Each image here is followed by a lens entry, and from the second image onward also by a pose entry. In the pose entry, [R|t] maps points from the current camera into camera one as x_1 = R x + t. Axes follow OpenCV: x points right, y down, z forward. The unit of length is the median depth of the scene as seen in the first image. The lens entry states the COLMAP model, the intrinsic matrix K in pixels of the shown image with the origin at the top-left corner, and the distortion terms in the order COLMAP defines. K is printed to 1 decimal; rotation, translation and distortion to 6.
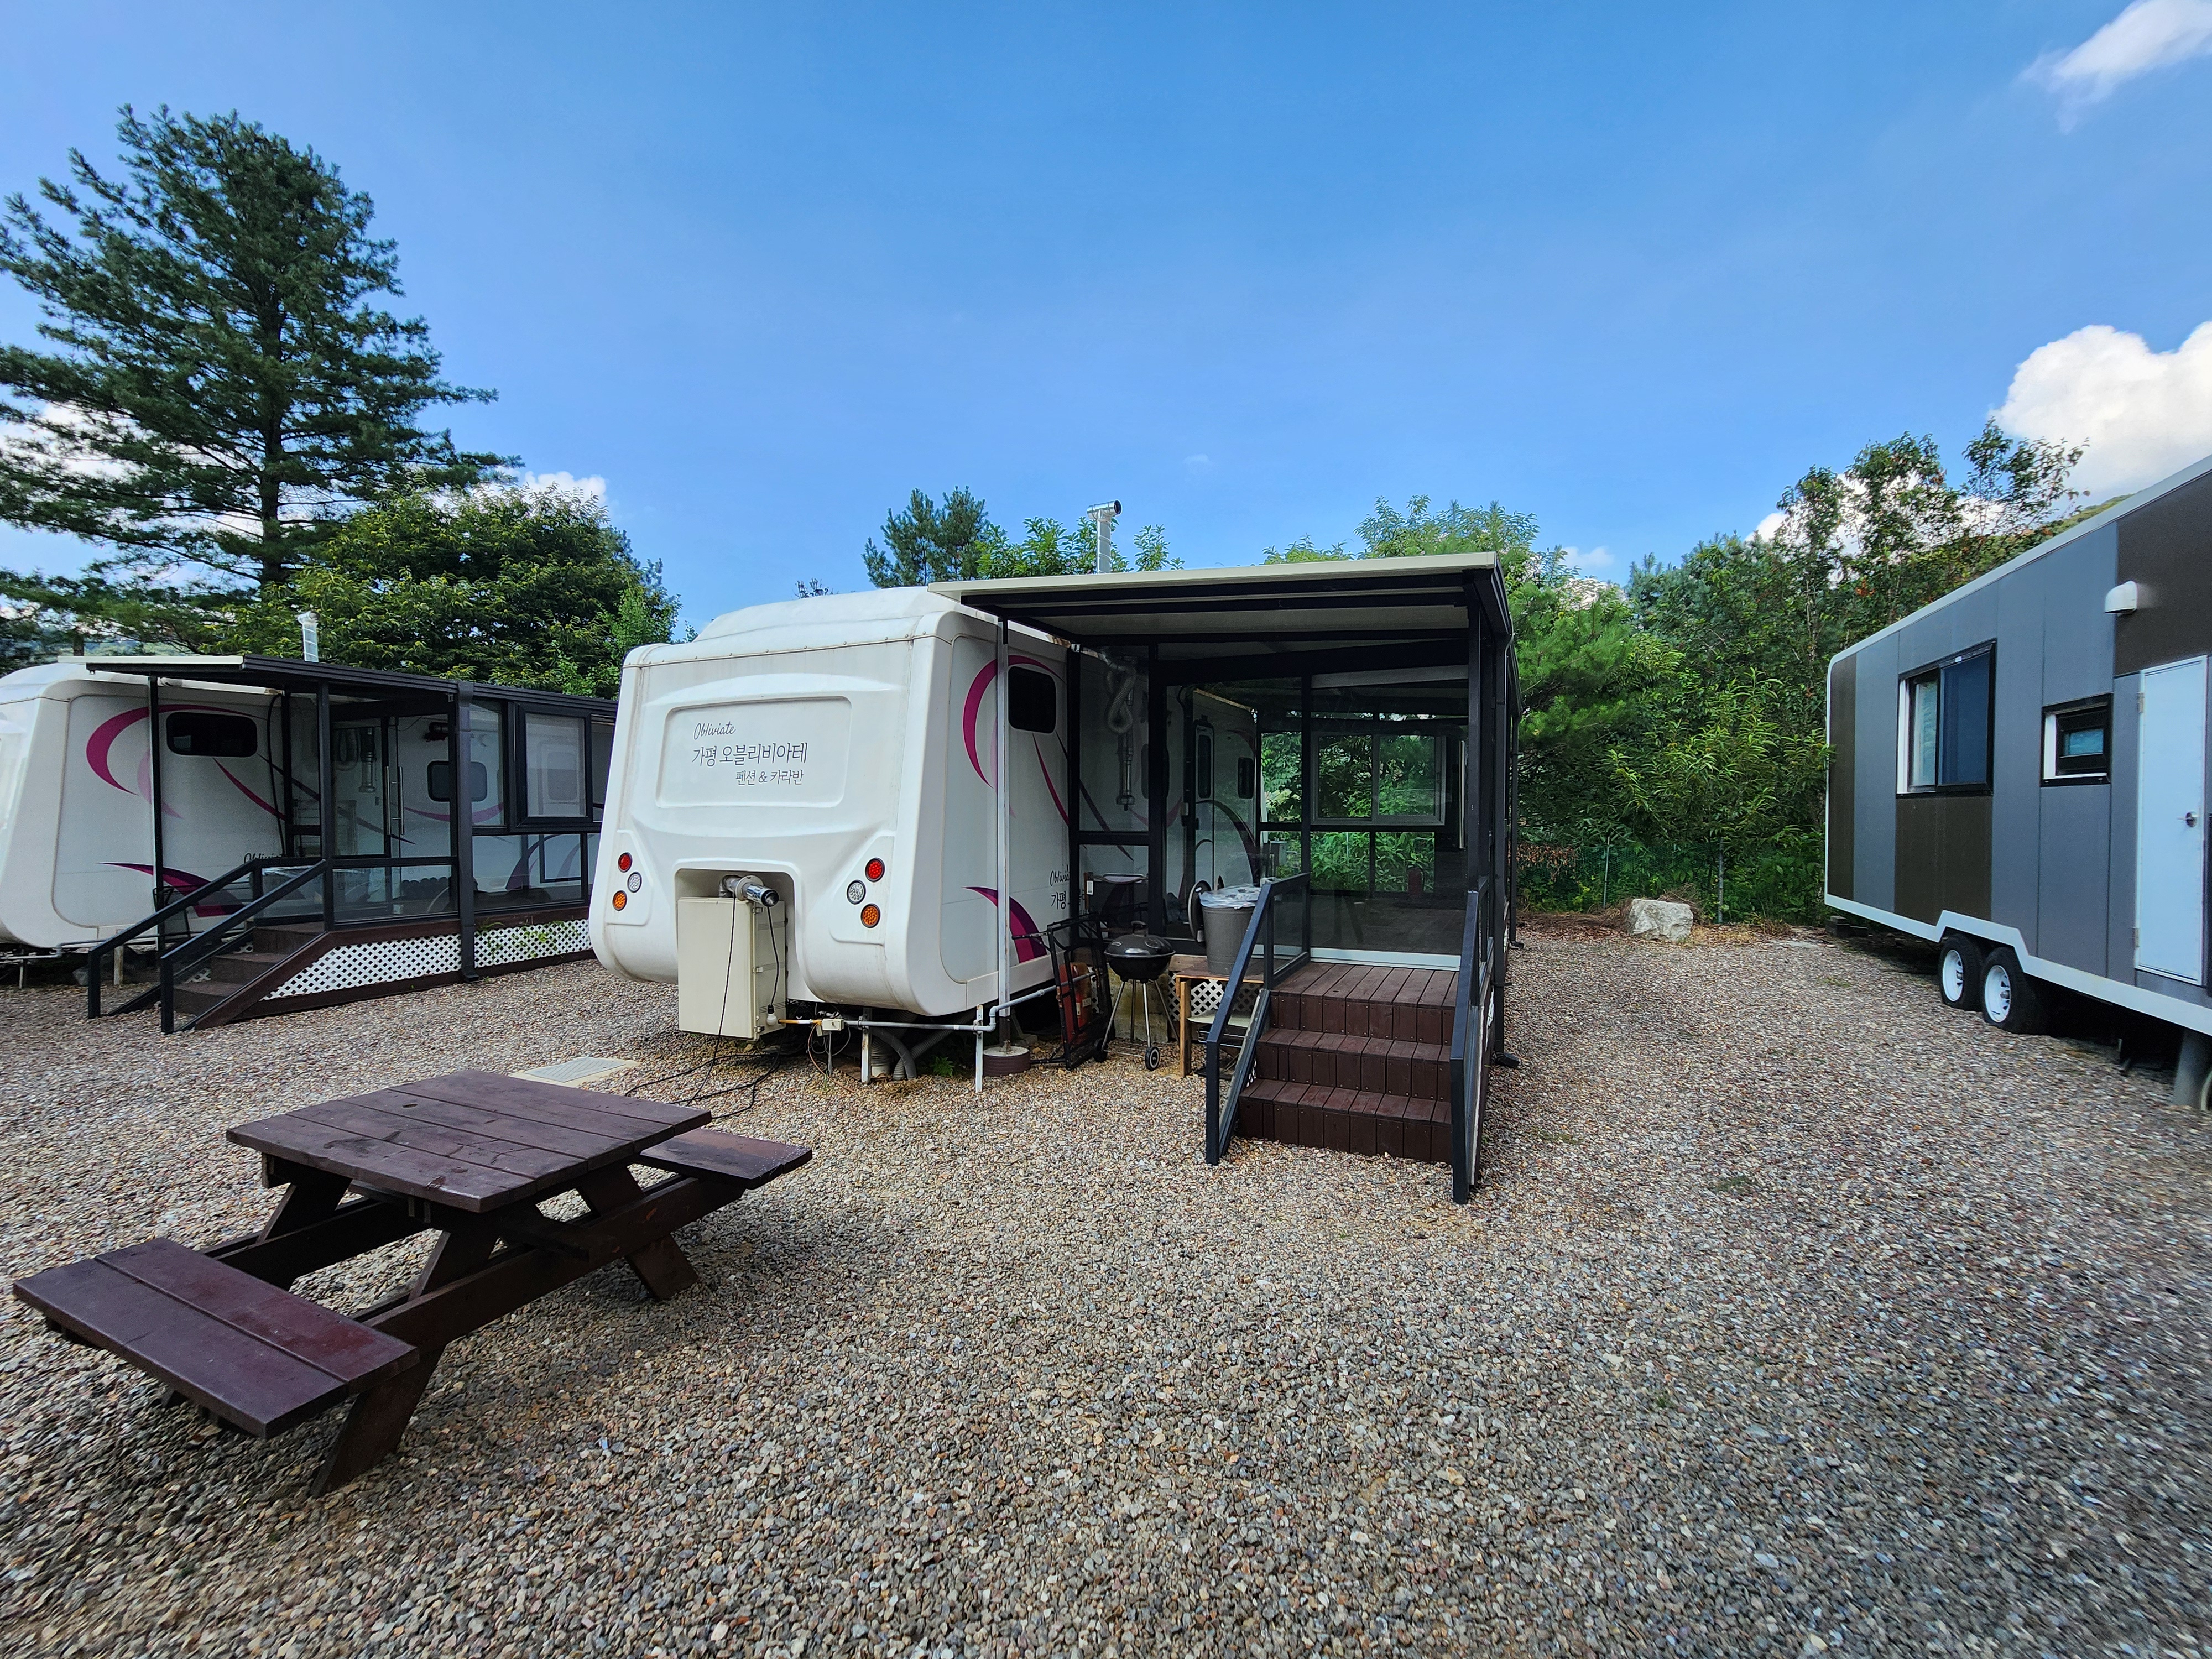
lens RADIAL K [[913.4, 0, 1102.4], [0, 913.4, 841.3], [0, 0, 1]] dist [0.001188, 0.000004]
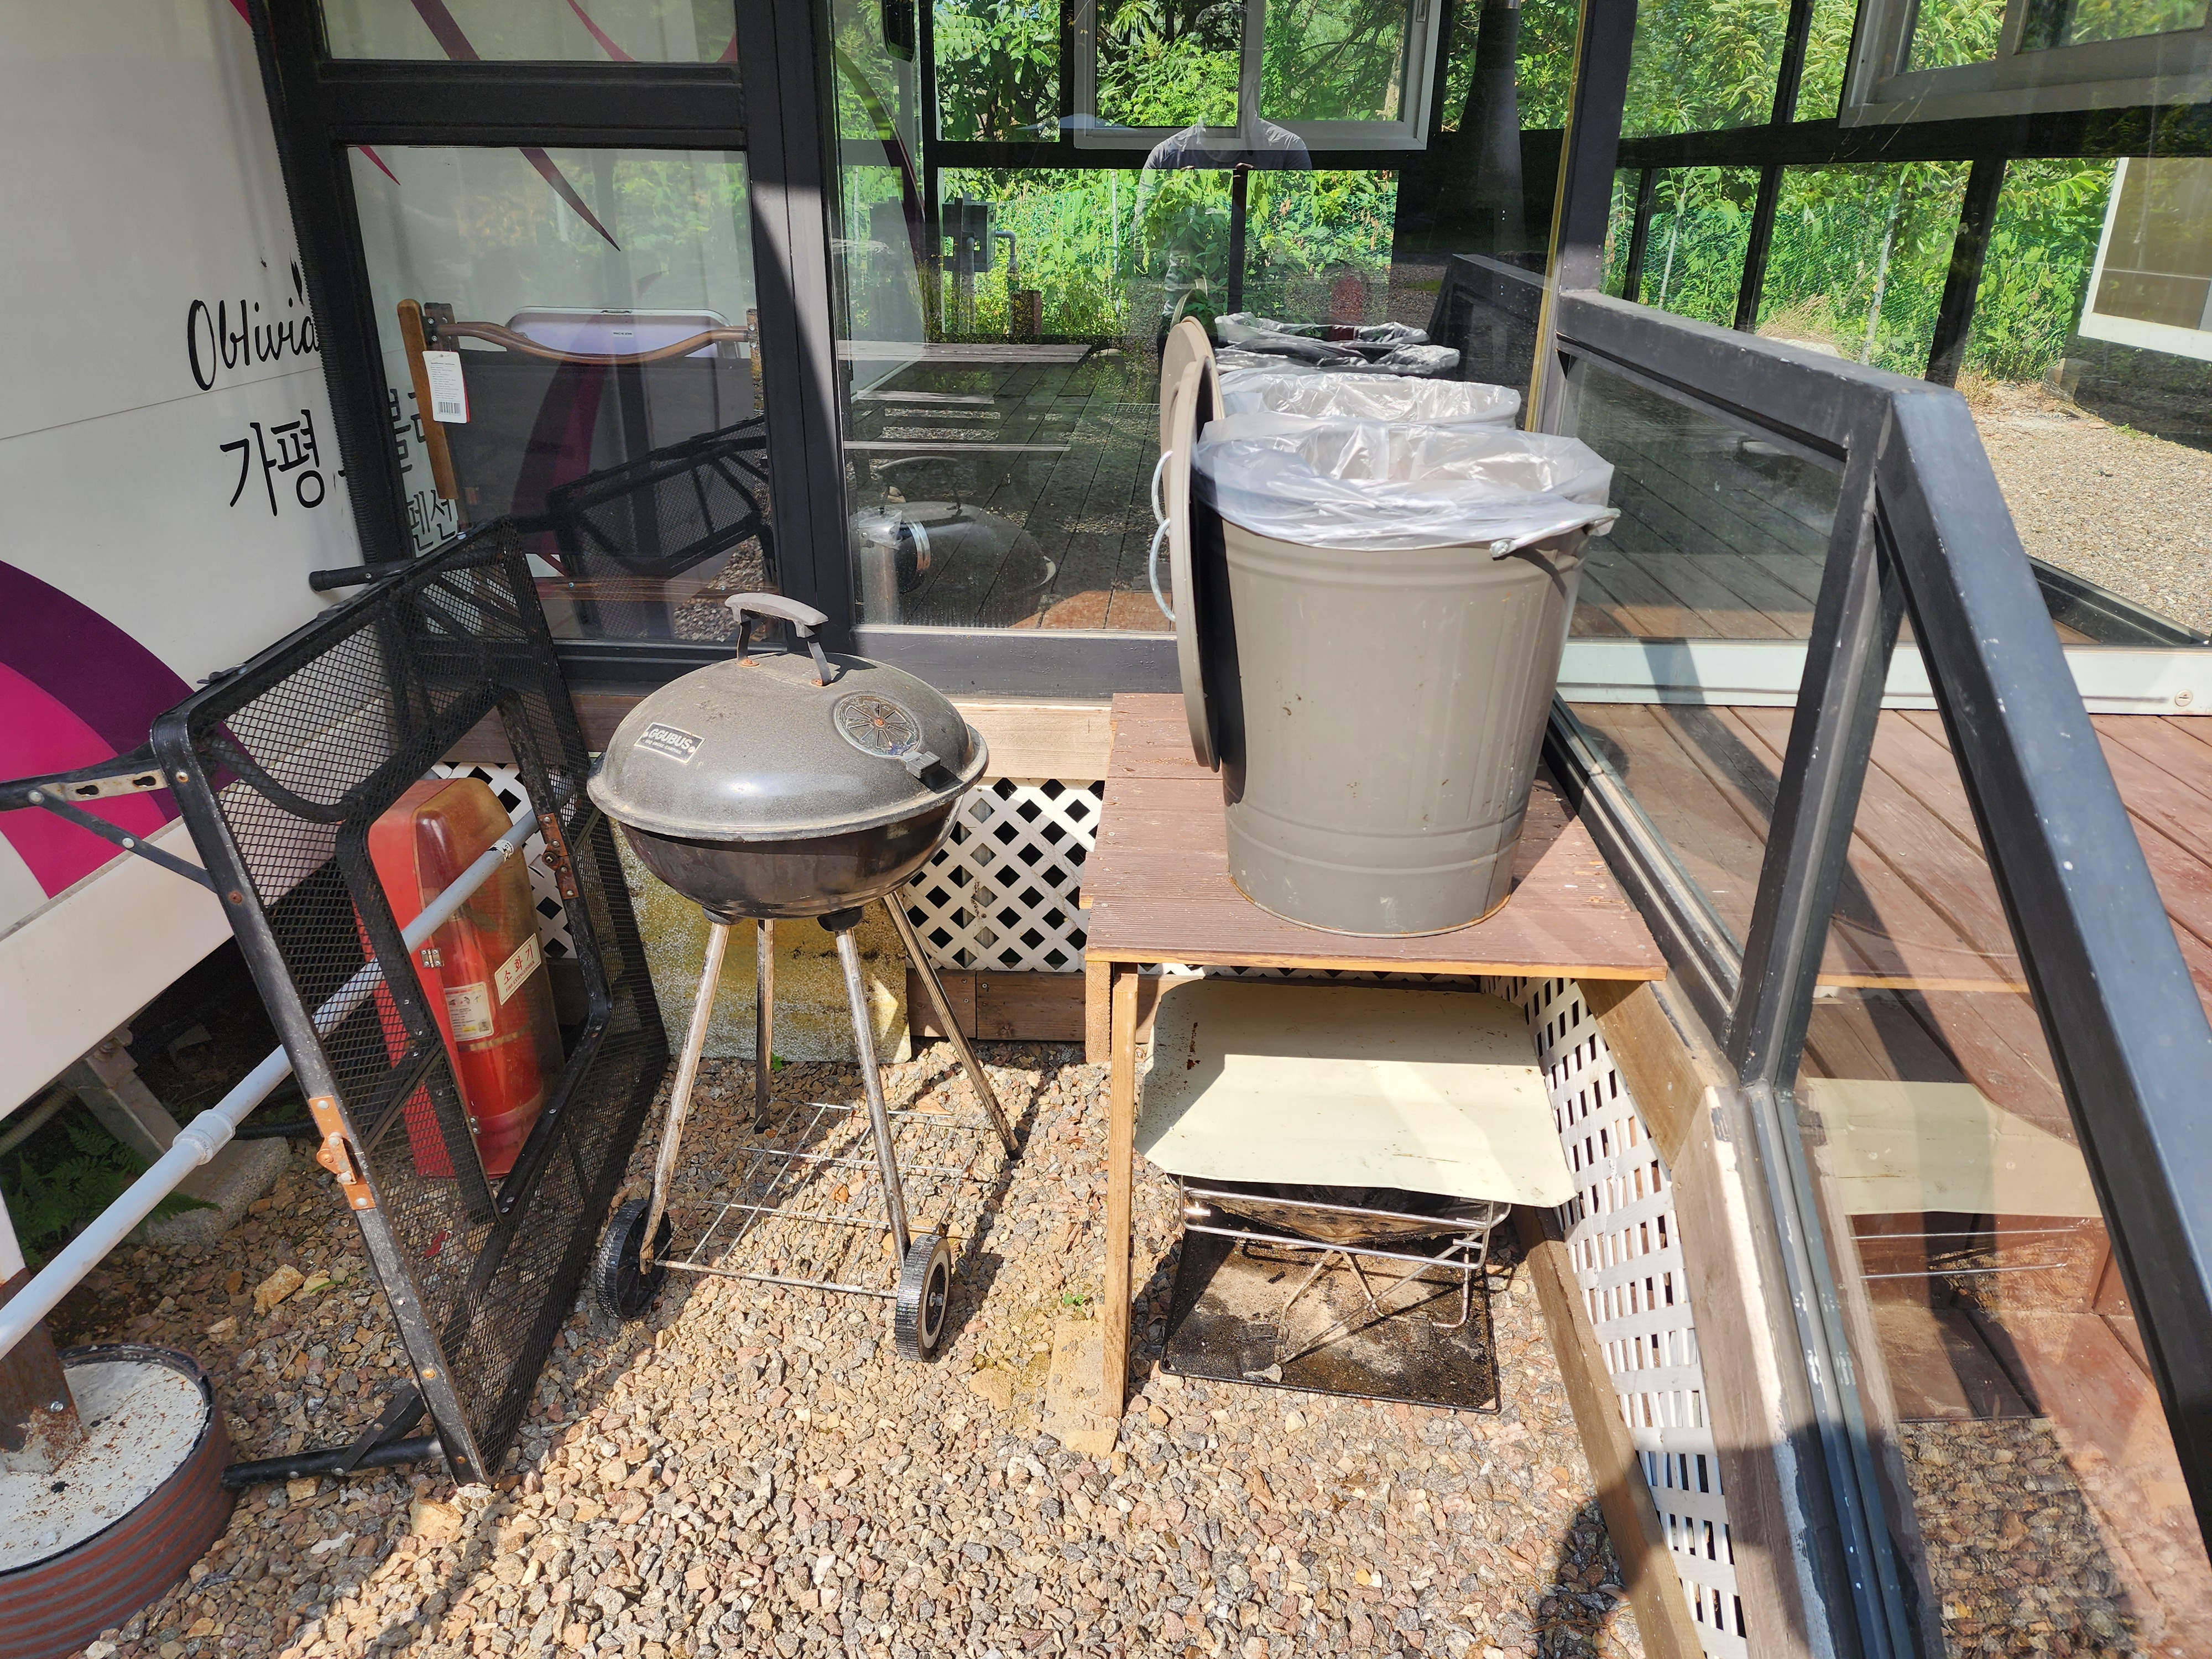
lens RADIAL K [[1497.2, 0, 1093.1], [0, 1497.2, 823.2], [0, 0, 1]] dist [0.080826, -0.077235]
pose [[0.926116, -0.144174, 0.348602, -0.014261], [0.006798, 0.930315, 0.366698, 0.022007], [-0.377178, -0.337235, 0.862560, 0.754459]]
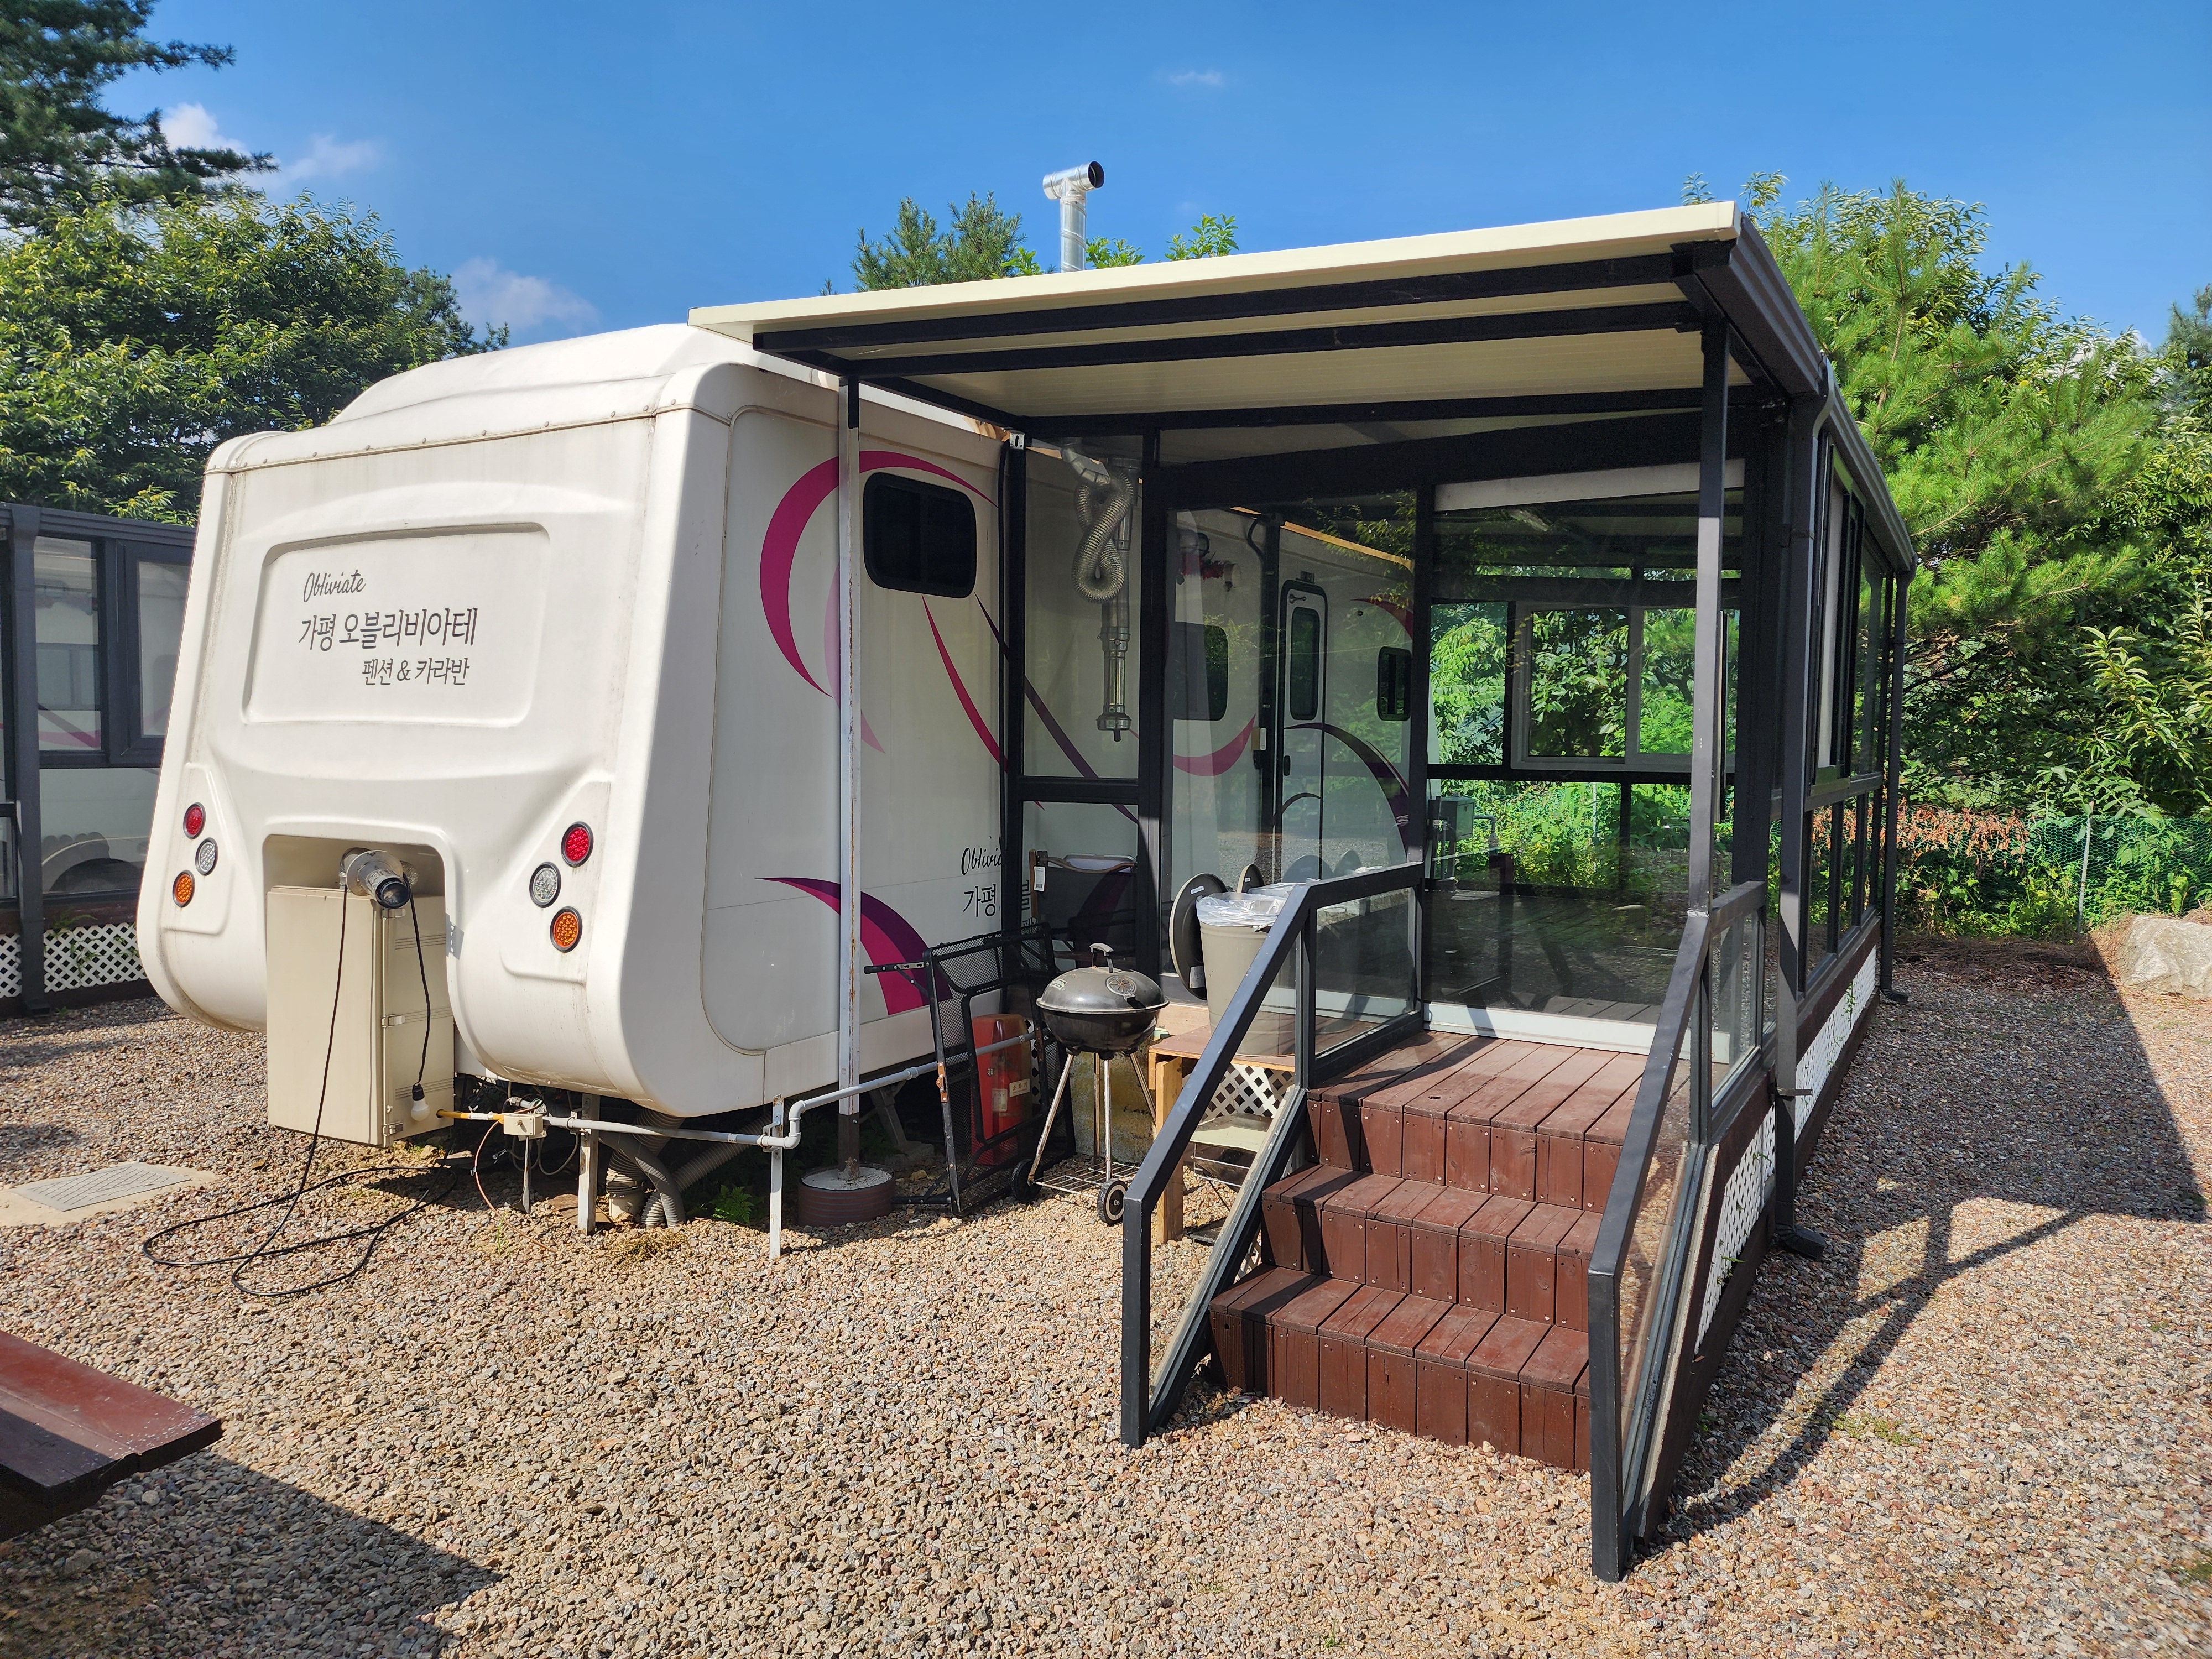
lens RADIAL K [[1497.2, 0, 1093.1], [0, 1497.2, 823.2], [0, 0, 1]] dist [0.080826, -0.077235]
pose [[0.995705, 0.016712, -0.091060, 0.119348], [-0.014677, 0.999628, 0.022981, -0.005567], [0.091411, -0.021546, 0.995580, 0.122750]]
